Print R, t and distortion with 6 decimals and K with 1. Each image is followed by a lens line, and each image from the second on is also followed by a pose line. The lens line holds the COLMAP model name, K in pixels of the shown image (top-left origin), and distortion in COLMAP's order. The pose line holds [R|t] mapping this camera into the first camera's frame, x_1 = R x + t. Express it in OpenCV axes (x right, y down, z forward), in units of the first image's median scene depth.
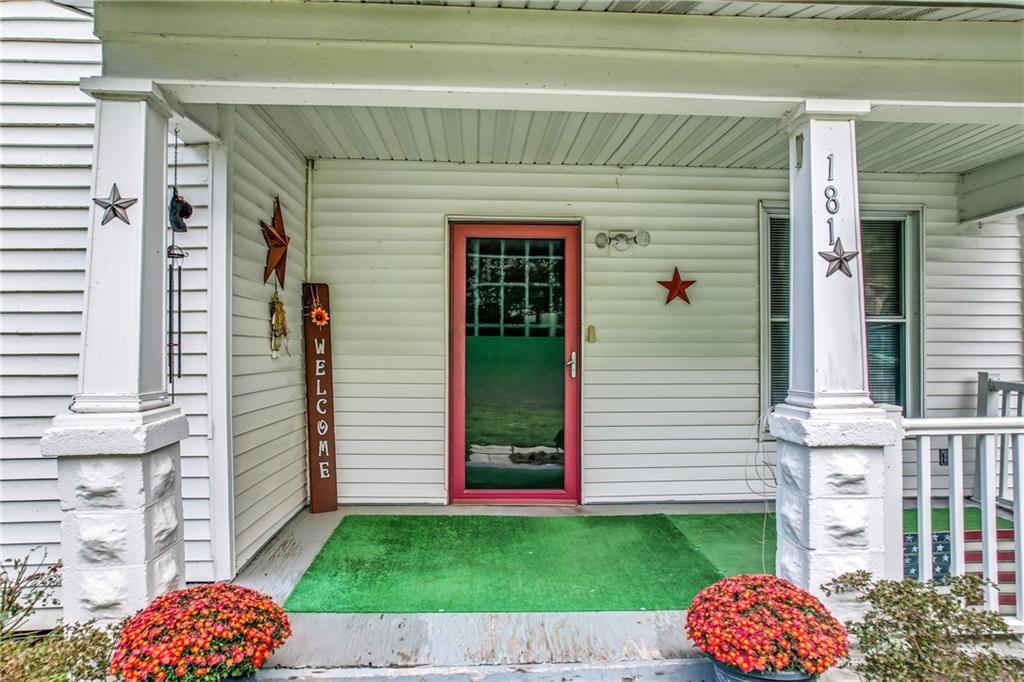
lens RADIAL K [[635.7, 0, 512.0], [0, 635.7, 341.0], [0, 0, 1]] dist [-0.000545, -0.000188]
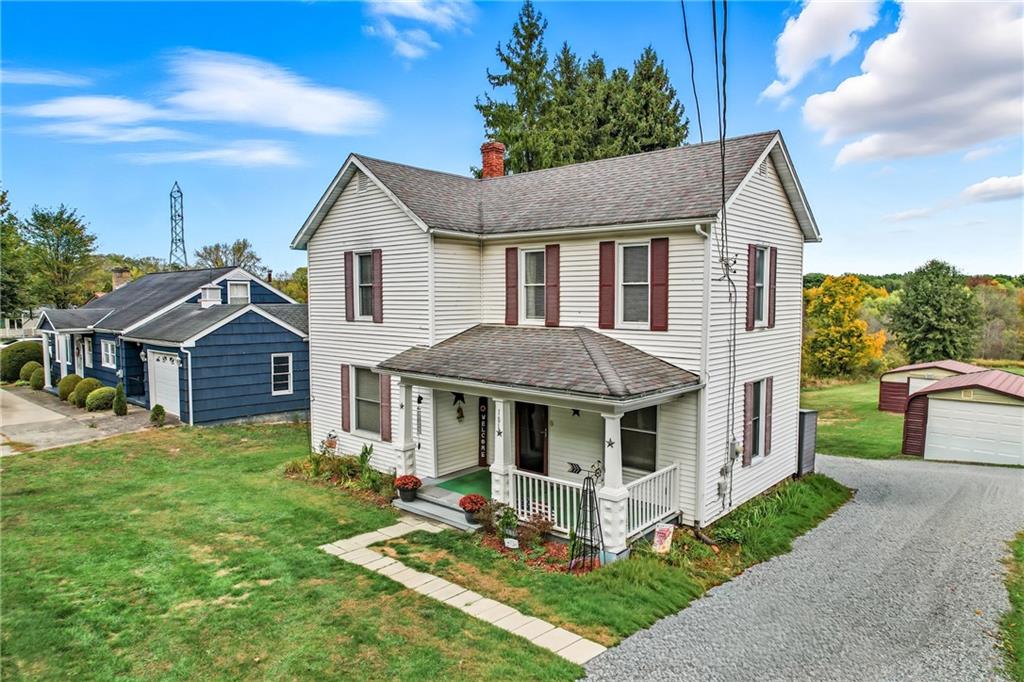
lens RADIAL K [[635.7, 0, 512.0], [0, 635.7, 341.0], [0, 0, 1]] dist [-0.000545, -0.000188]
pose [[0.703779, 0.045446, -0.708964, 3.423298], [0.012450, 0.997009, 0.076270, -1.025364], [0.710310, -0.062504, 0.701108, -1.899525]]
